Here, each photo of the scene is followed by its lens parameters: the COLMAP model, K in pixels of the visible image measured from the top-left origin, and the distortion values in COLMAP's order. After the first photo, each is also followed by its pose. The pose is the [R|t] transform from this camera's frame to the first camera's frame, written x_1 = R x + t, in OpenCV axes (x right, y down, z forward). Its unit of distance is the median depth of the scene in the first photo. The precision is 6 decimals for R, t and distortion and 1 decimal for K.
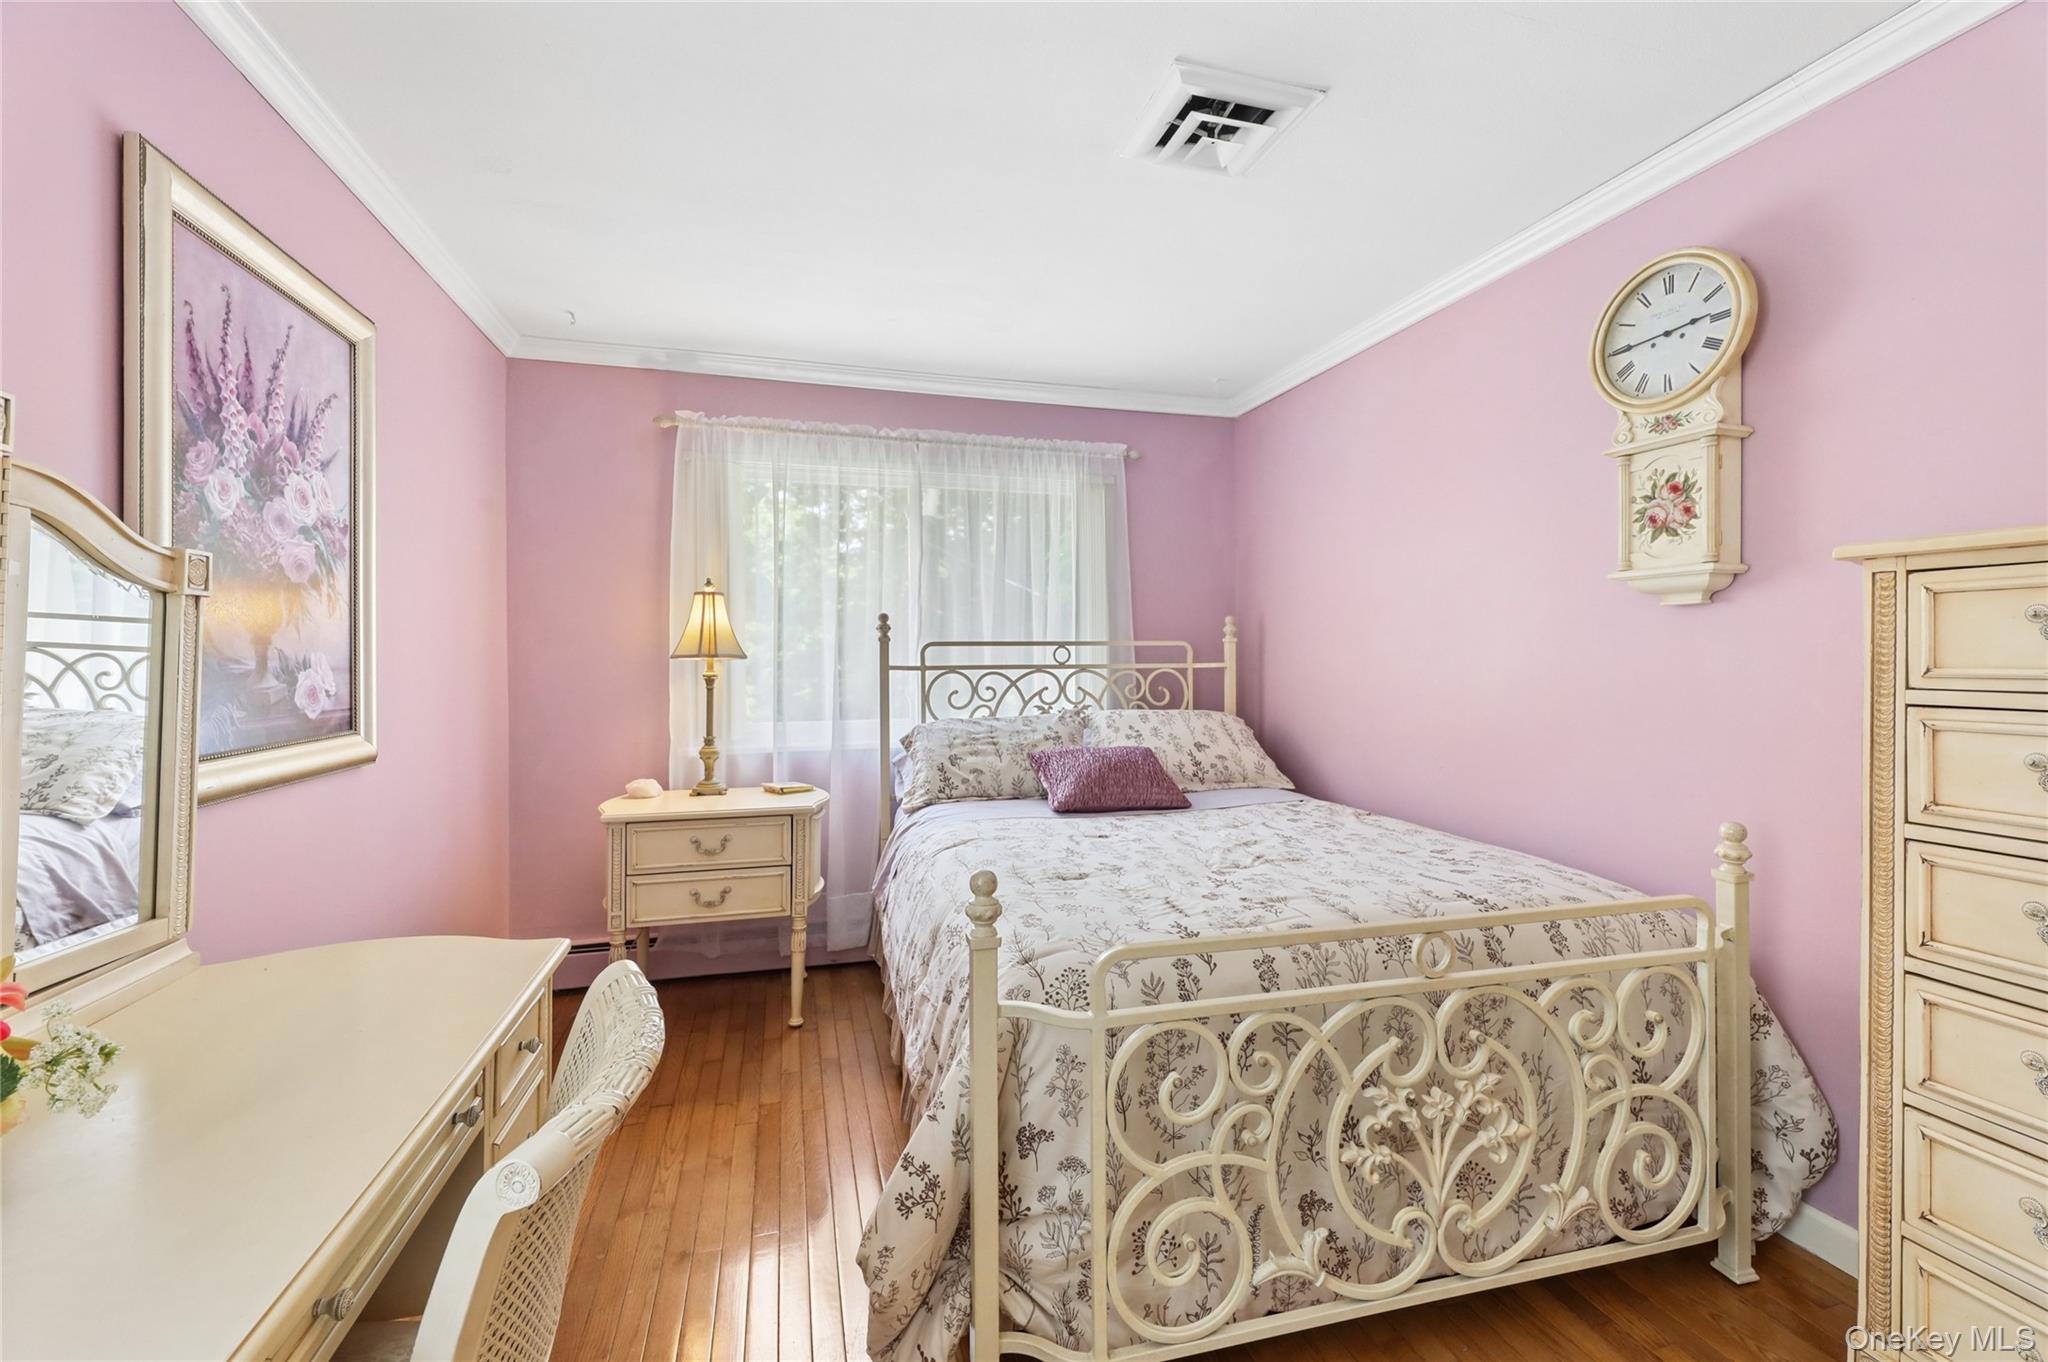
lens RADIAL K [[820.0, 0, 1030.1], [0, 820.0, 653.7], [0, 0, 1]] dist [-0.001866, -0.000638]
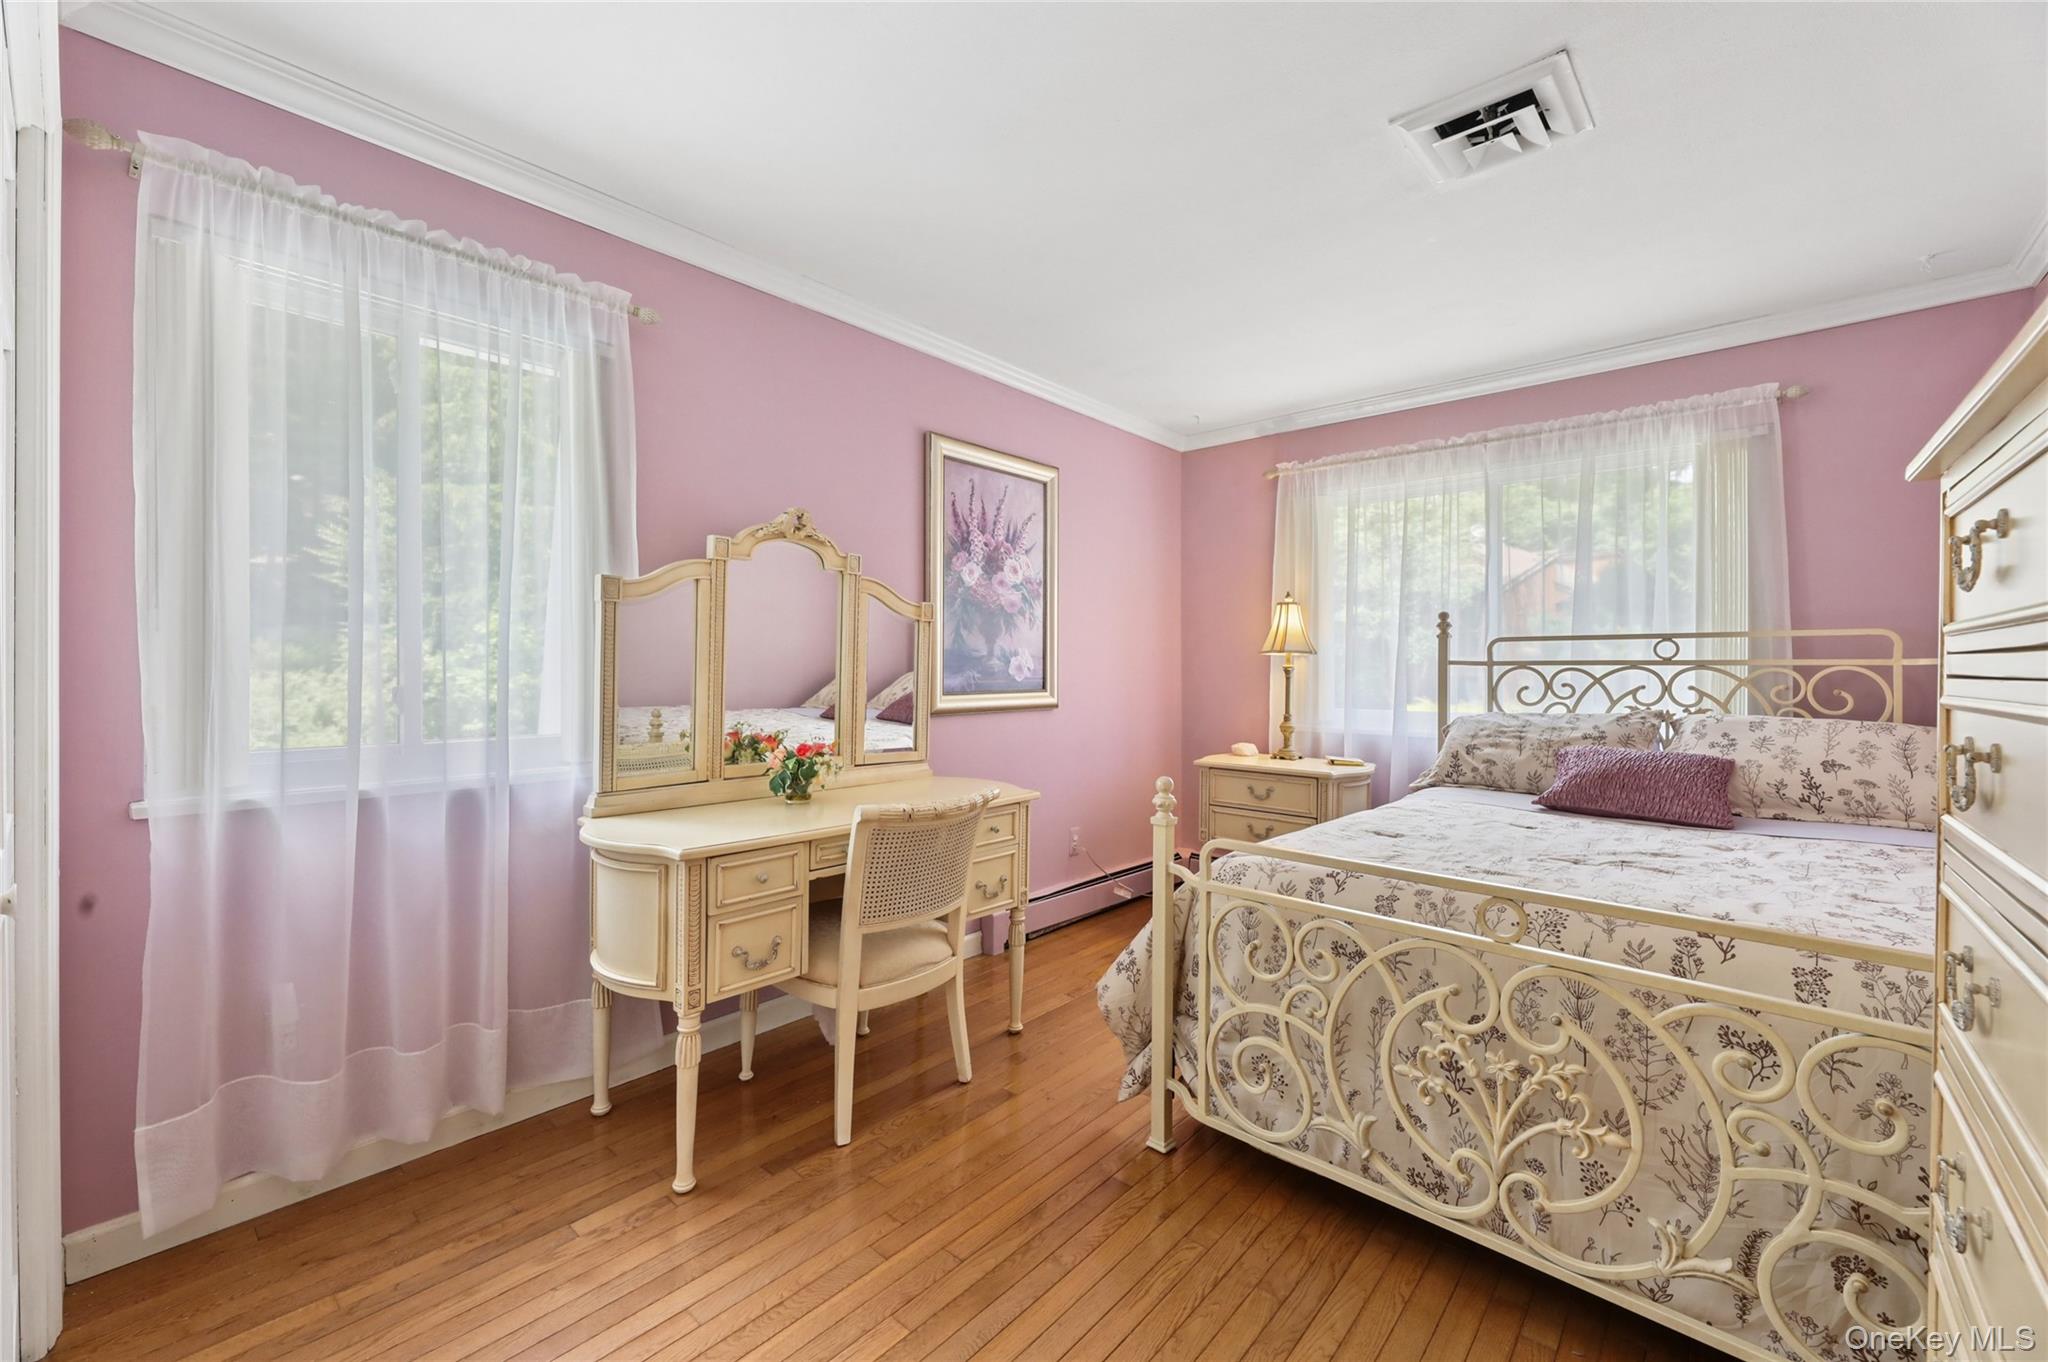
lens RADIAL K [[828.6, 0, 1066.8], [0, 828.6, 661.6], [0, 0, 1]] dist [0.000618, -0.000070]
pose [[0.564223, -0.000778, -0.825622, 0.464680], [-0.001446, 0.999997, -0.001931, 0.019879], [0.825621, 0.002283, 0.564220, -0.018533]]
